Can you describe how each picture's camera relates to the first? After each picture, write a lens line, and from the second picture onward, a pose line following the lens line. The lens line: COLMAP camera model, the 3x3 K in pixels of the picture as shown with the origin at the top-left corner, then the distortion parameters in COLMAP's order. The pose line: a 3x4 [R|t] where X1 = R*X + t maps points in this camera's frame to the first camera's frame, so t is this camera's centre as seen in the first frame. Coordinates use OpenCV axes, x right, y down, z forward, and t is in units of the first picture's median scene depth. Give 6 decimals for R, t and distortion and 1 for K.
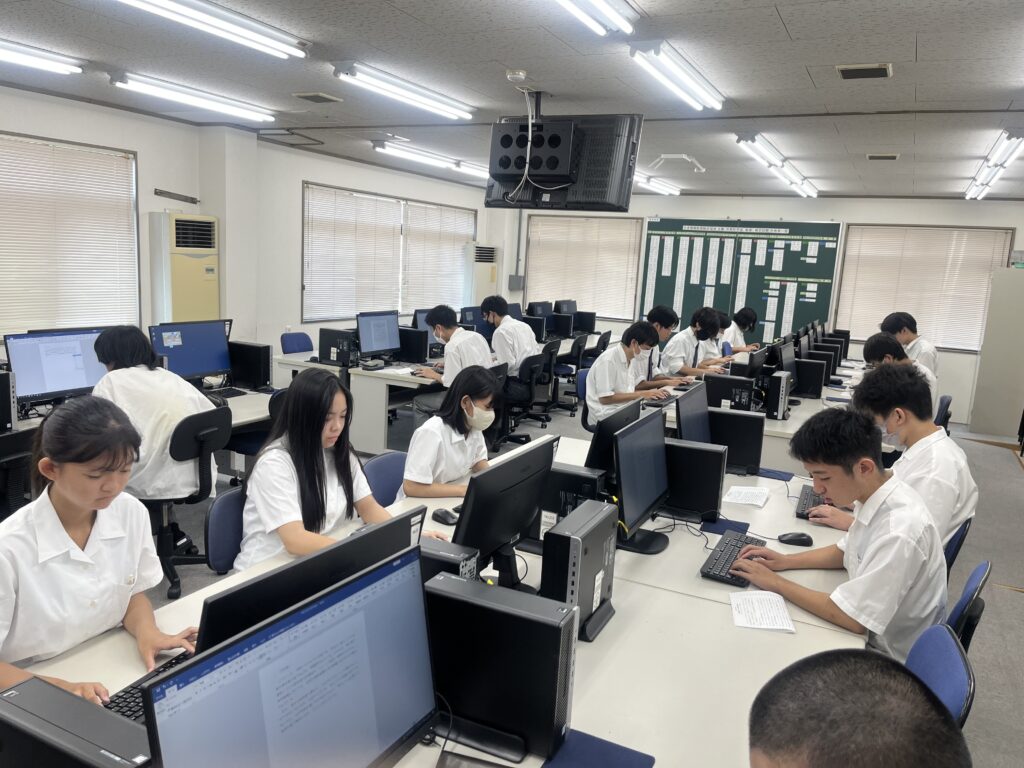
lens RADIAL K [[779.1, 0, 511.0], [0, 779.1, 390.7], [0, 0, 1]] dist [0.005928, -0.008236]
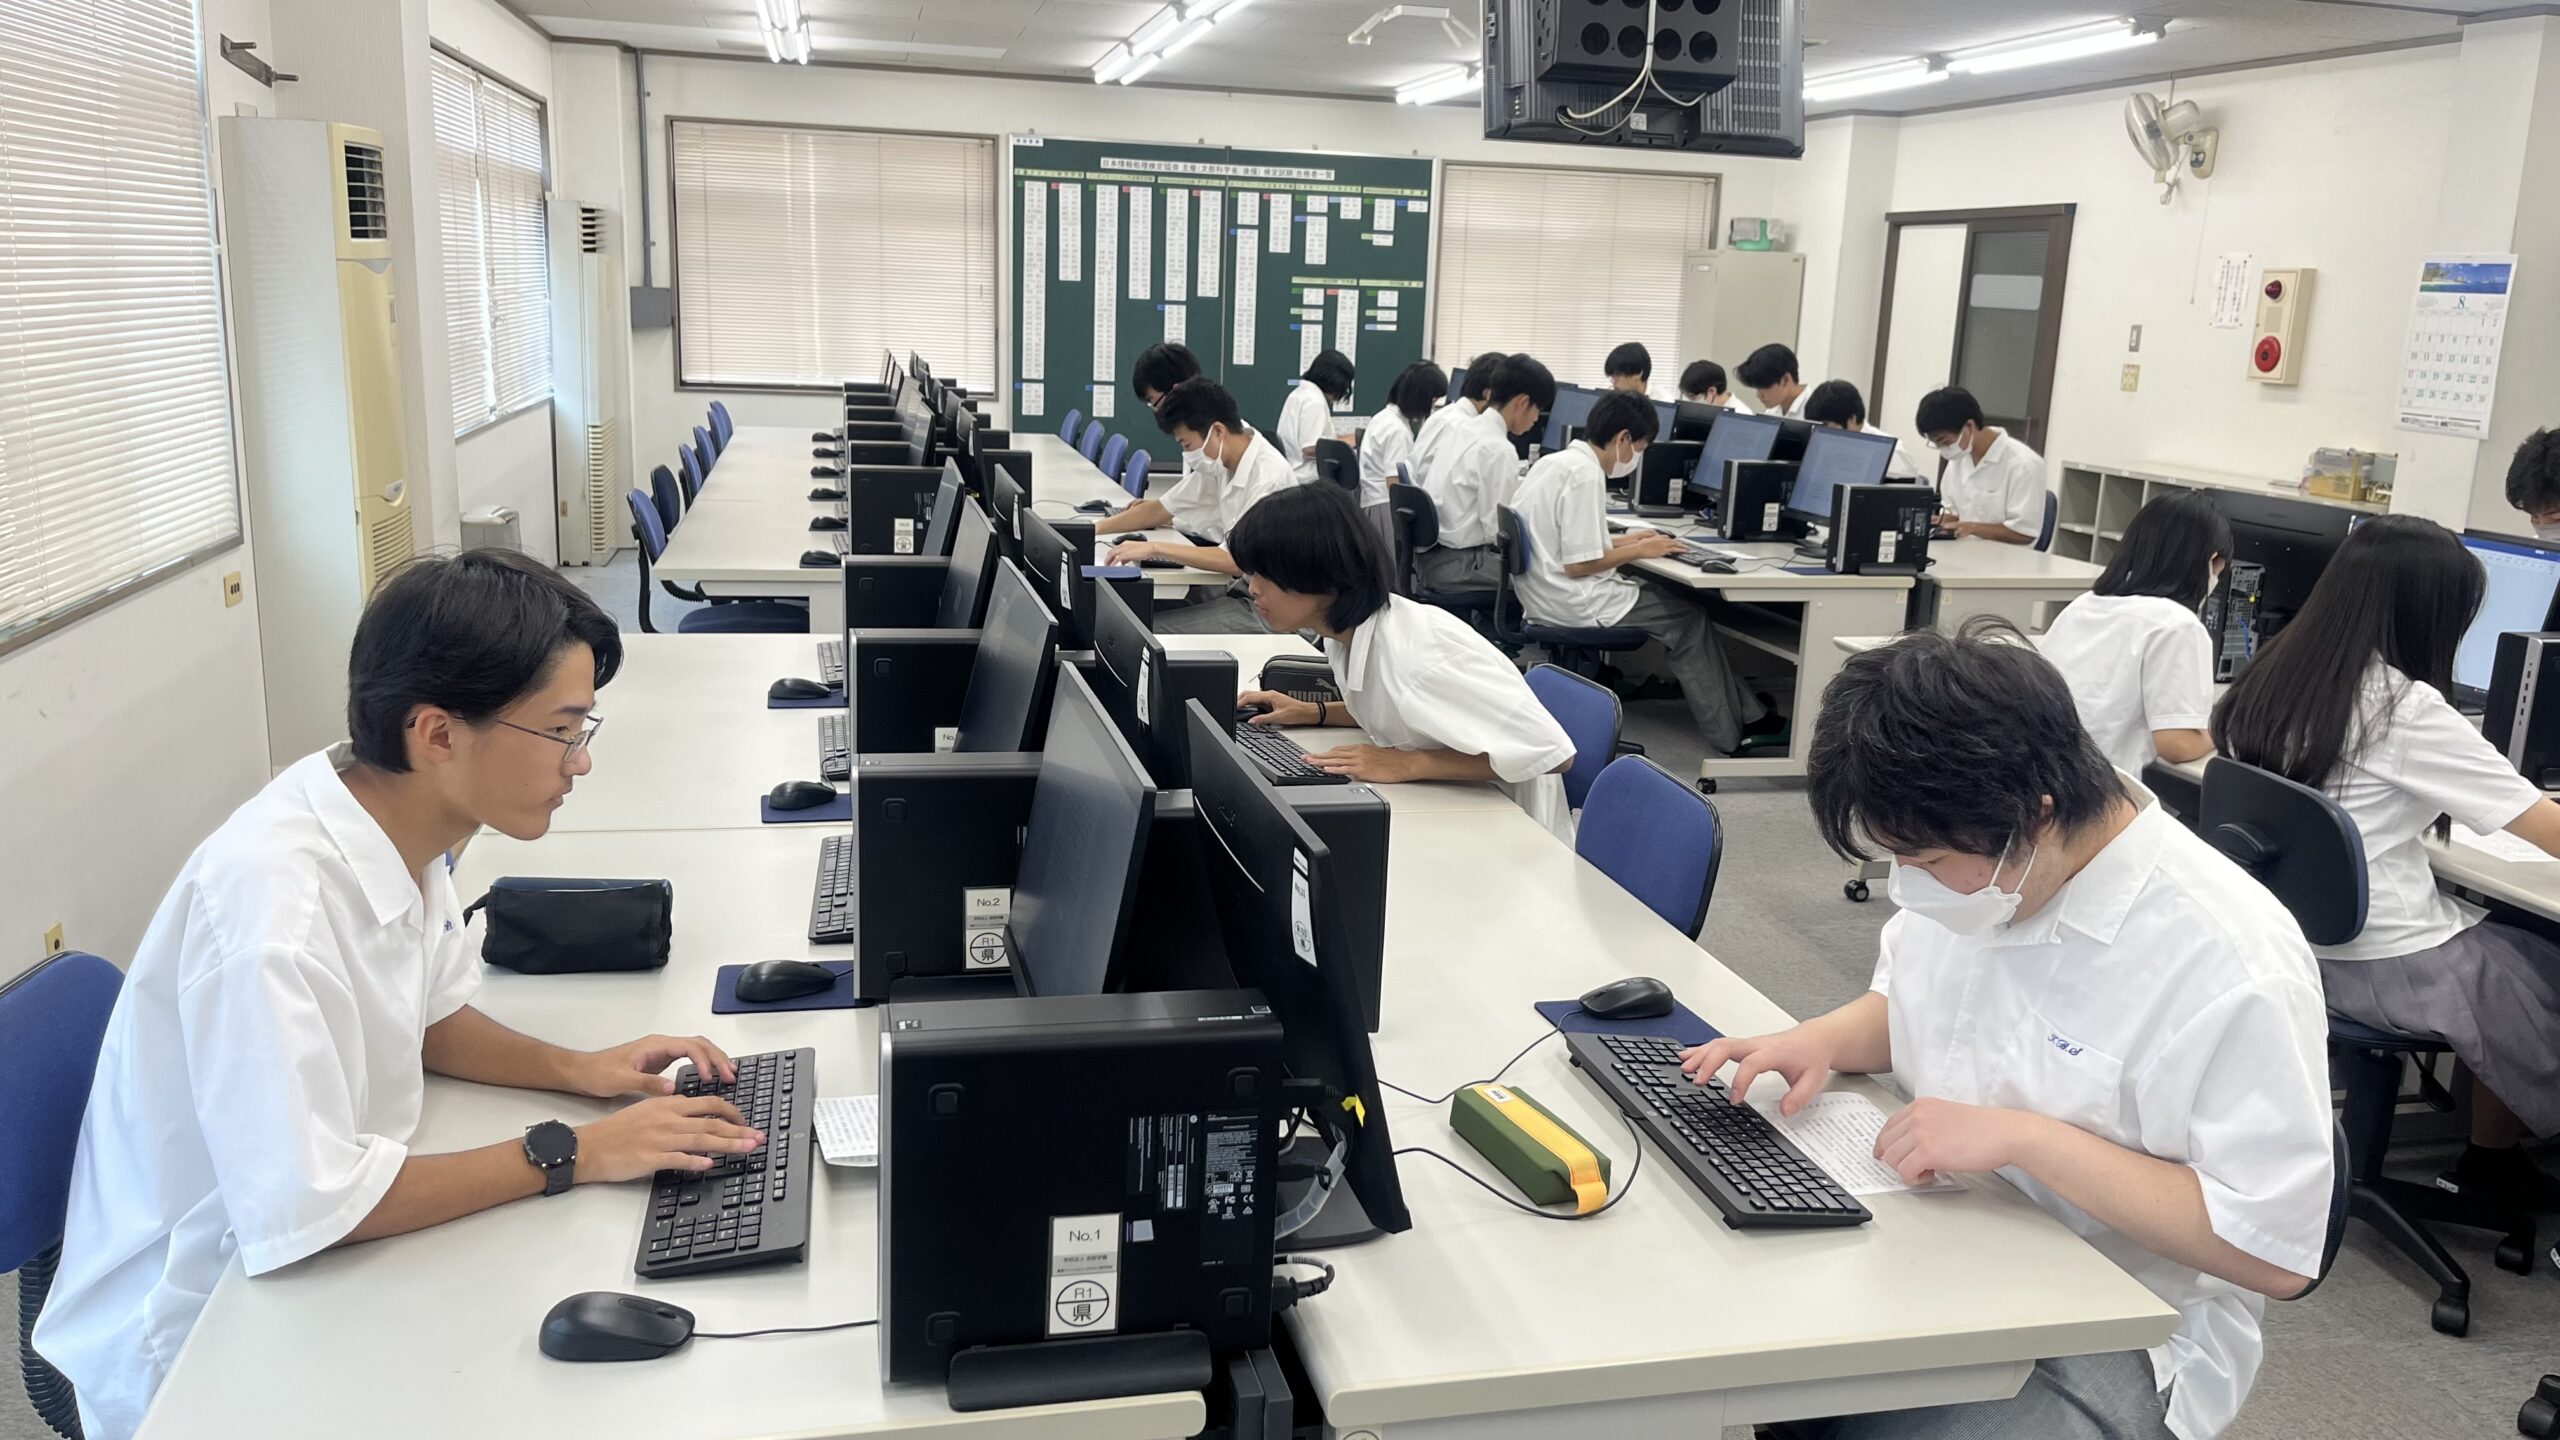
lens RADIAL K [[1922.4, 0, 1281.3], [0, 1922.4, 707.6], [0, 0, 1]] dist [0.045775, -0.001020]
pose [[0.777147, -0.161306, 0.608295, -0.395625], [0.109798, 0.986521, 0.121327, -0.037772], [-0.619667, -0.027499, 0.784383, 0.127384]]
